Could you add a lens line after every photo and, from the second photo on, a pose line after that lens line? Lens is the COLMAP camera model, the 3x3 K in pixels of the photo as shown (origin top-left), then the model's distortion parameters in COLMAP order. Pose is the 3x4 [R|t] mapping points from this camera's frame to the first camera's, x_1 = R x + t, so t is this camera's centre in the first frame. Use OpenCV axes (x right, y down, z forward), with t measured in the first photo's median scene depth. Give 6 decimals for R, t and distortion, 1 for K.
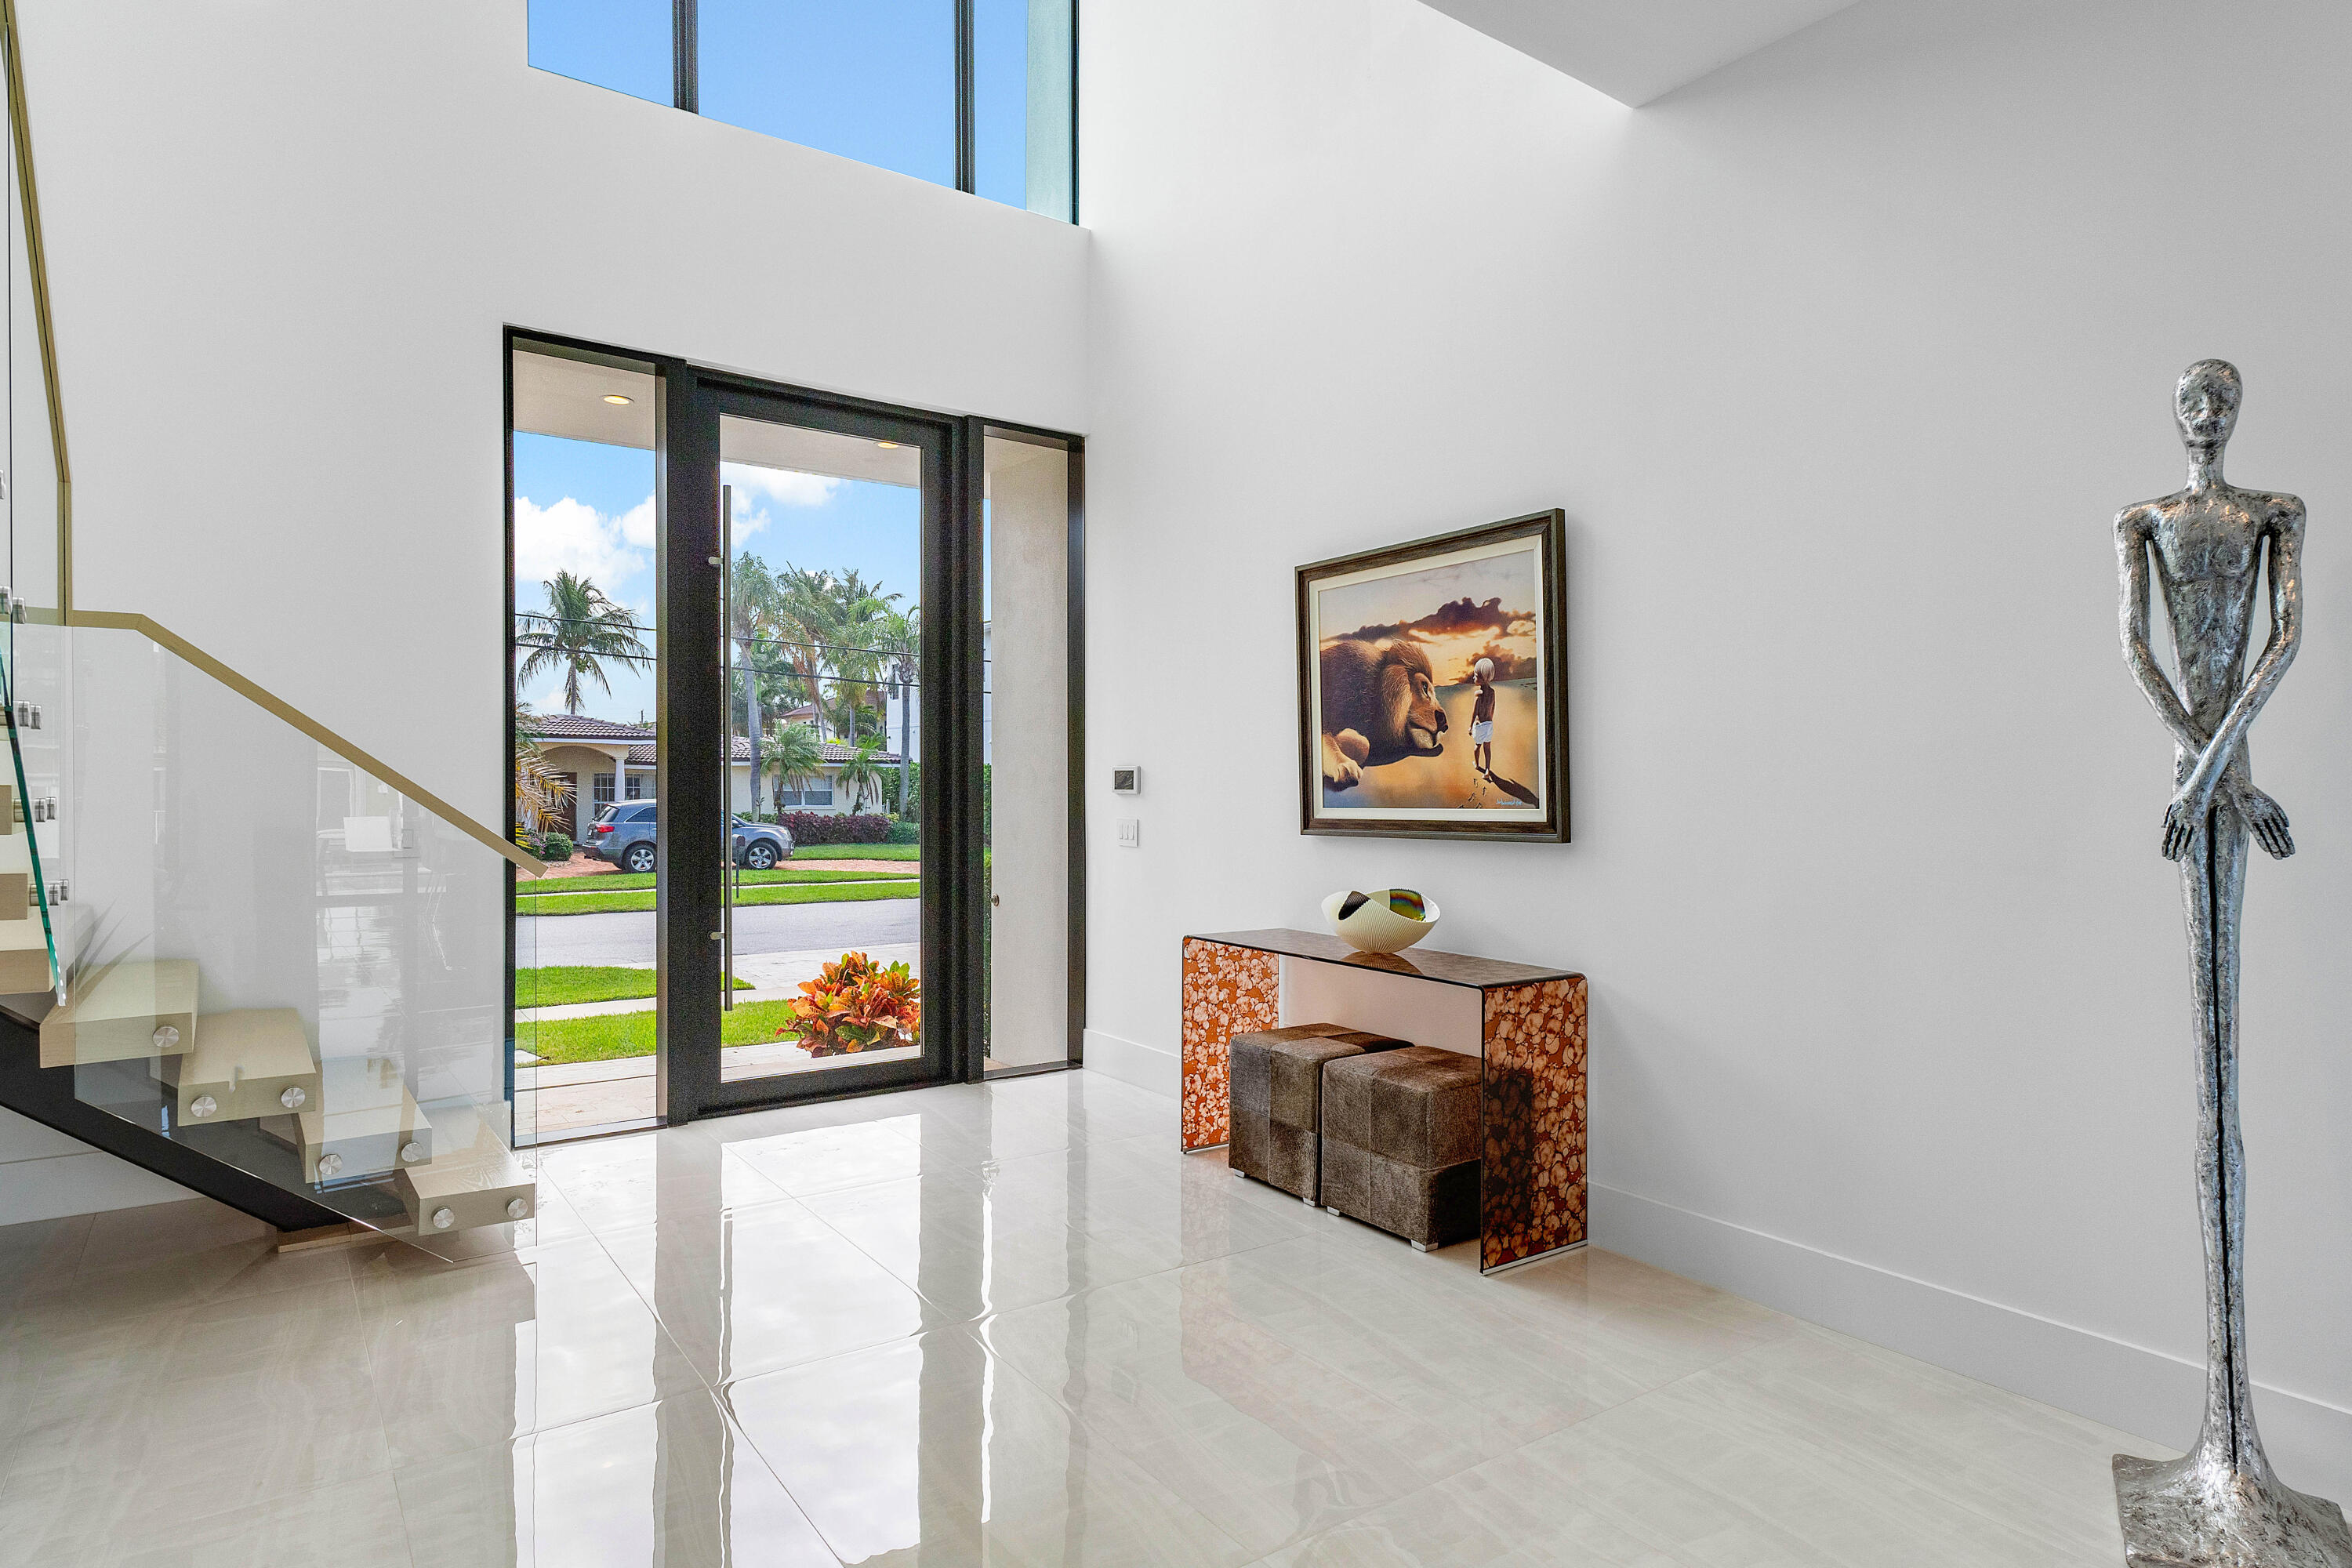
lens RADIAL K [[1202.2, 0, 1174.3], [0, 1202.2, 780.8], [0, 0, 1]] dist [-0.036907, -0.000809]
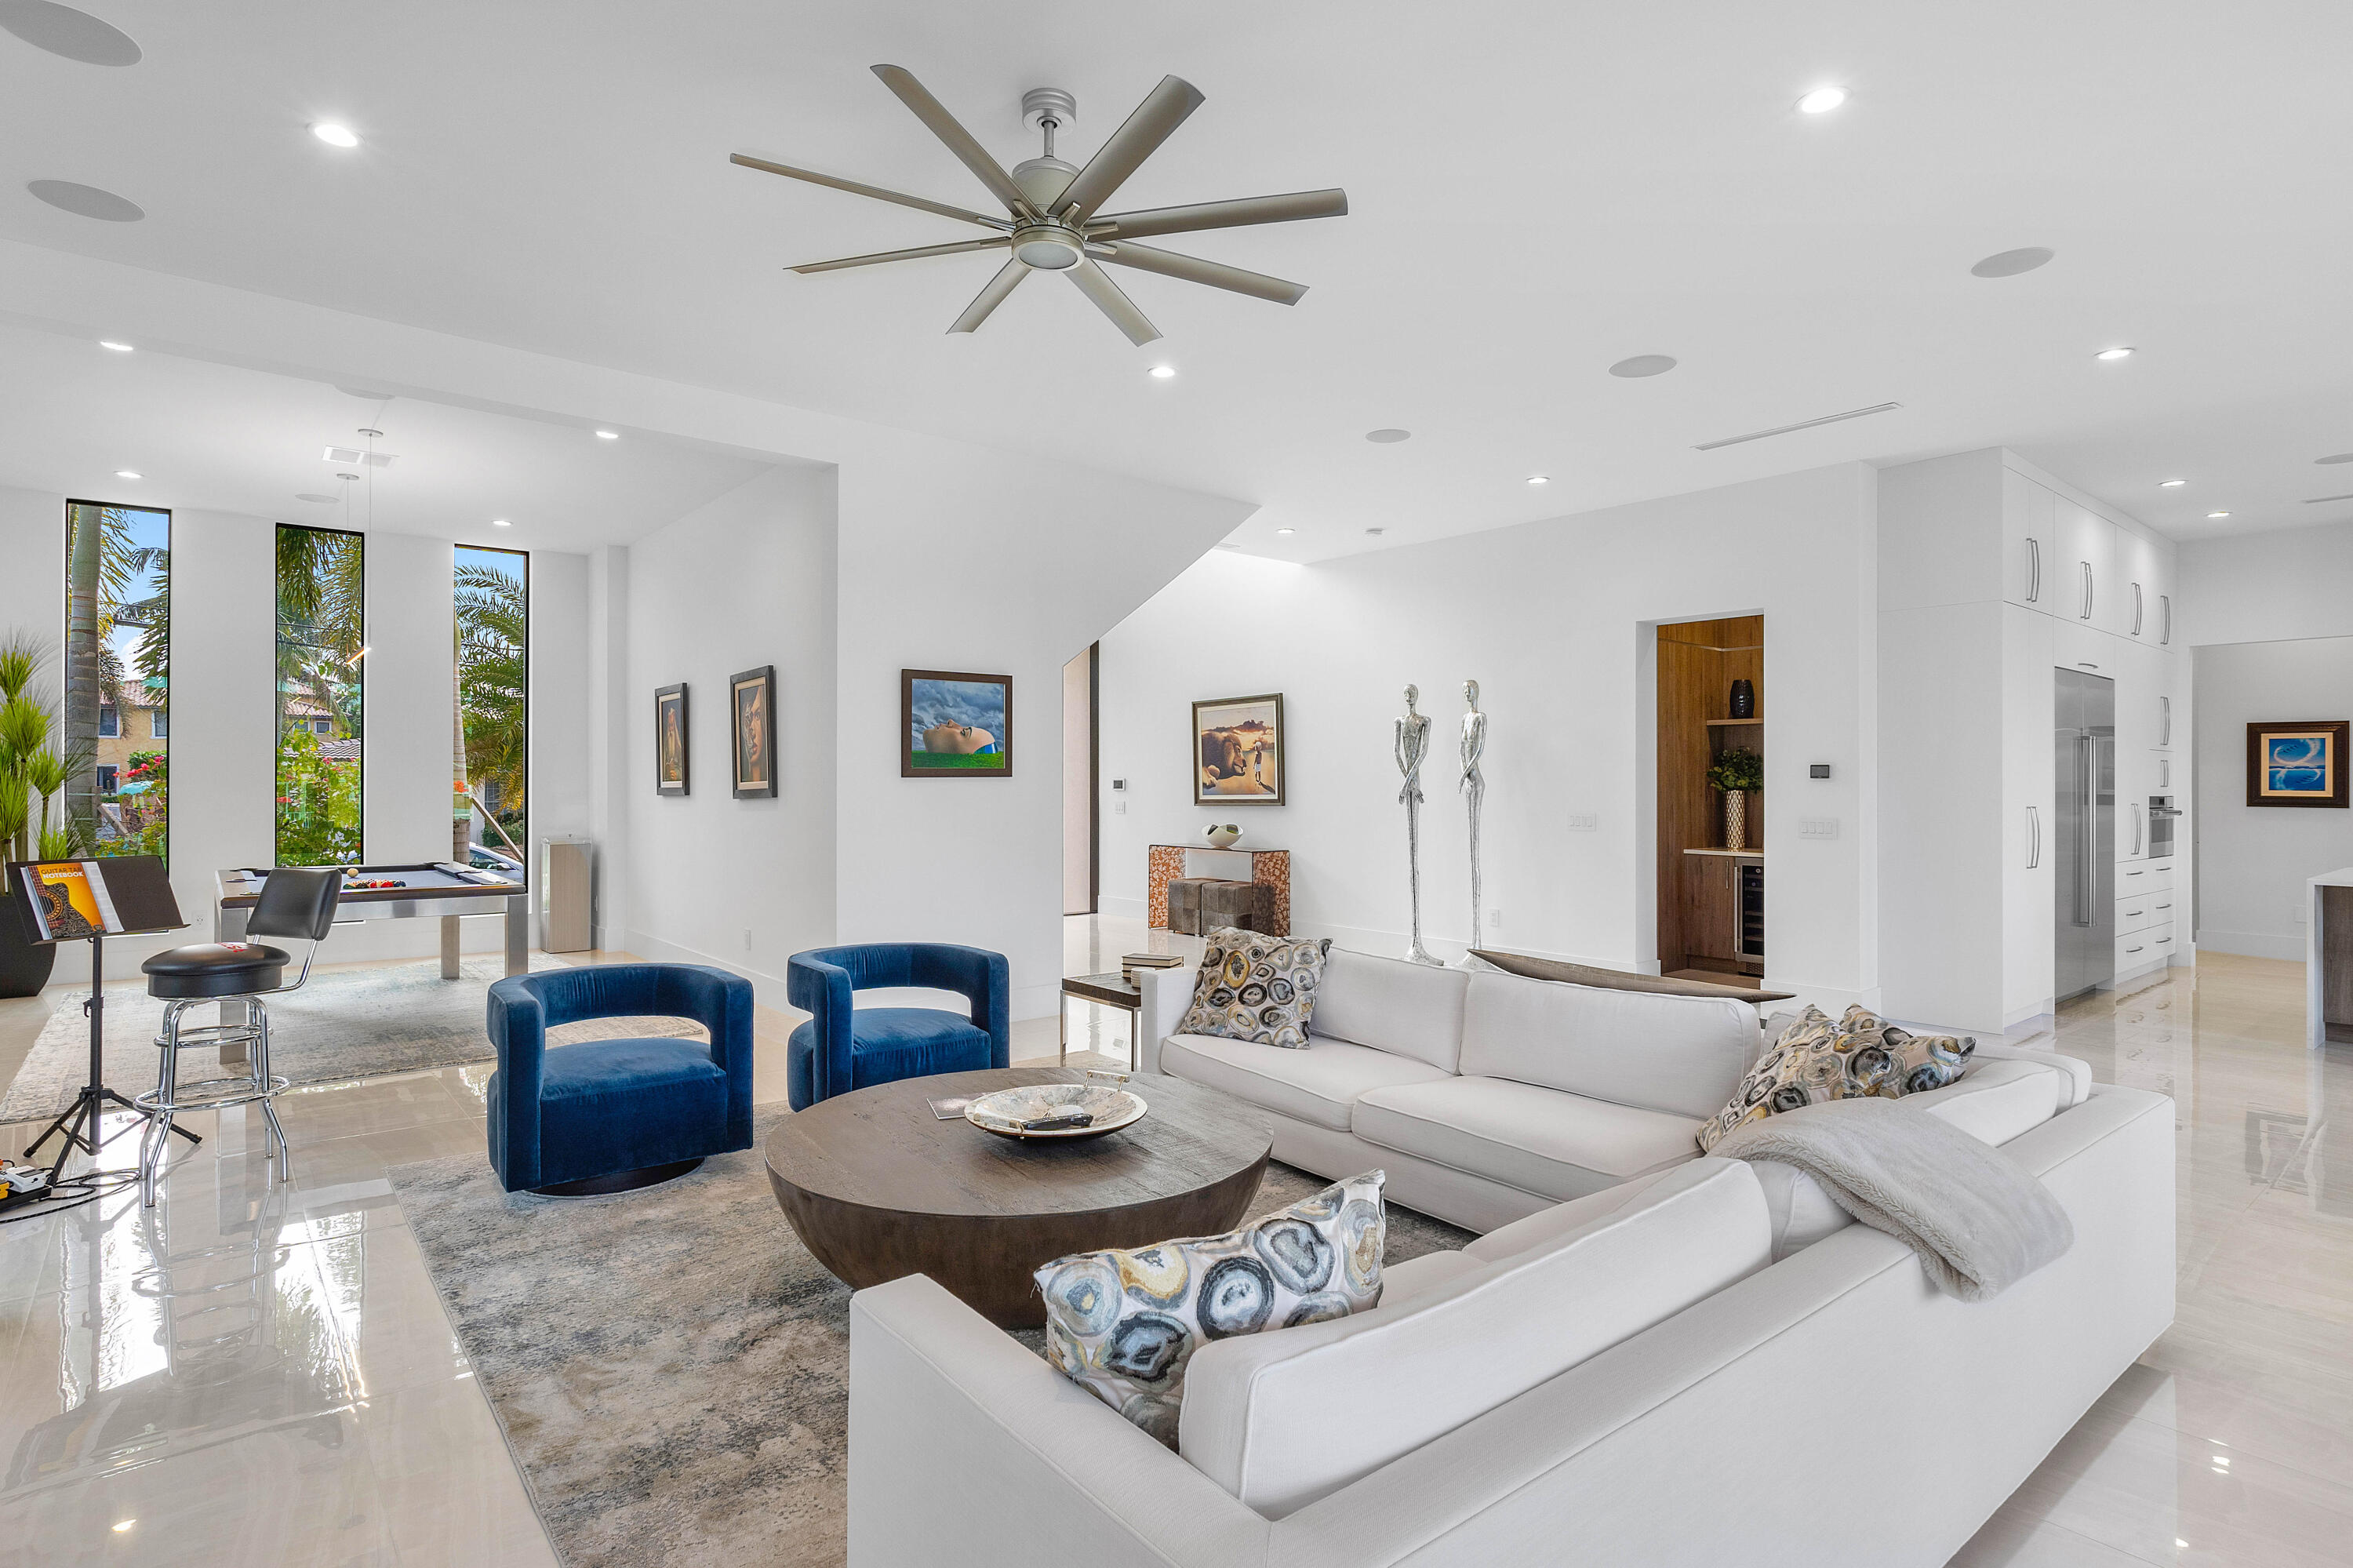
lens RADIAL K [[1206.2, 0, 1185.3], [0, 1206.2, 786.3], [0, 0, 1]] dist [0.002616, 0.000335]
pose [[0.995852, -0.002057, 0.090964, -0.166680], [0.001620, 0.999987, 0.004879, -0.010541], [-0.090973, -0.004711, 0.995842, -1.760781]]
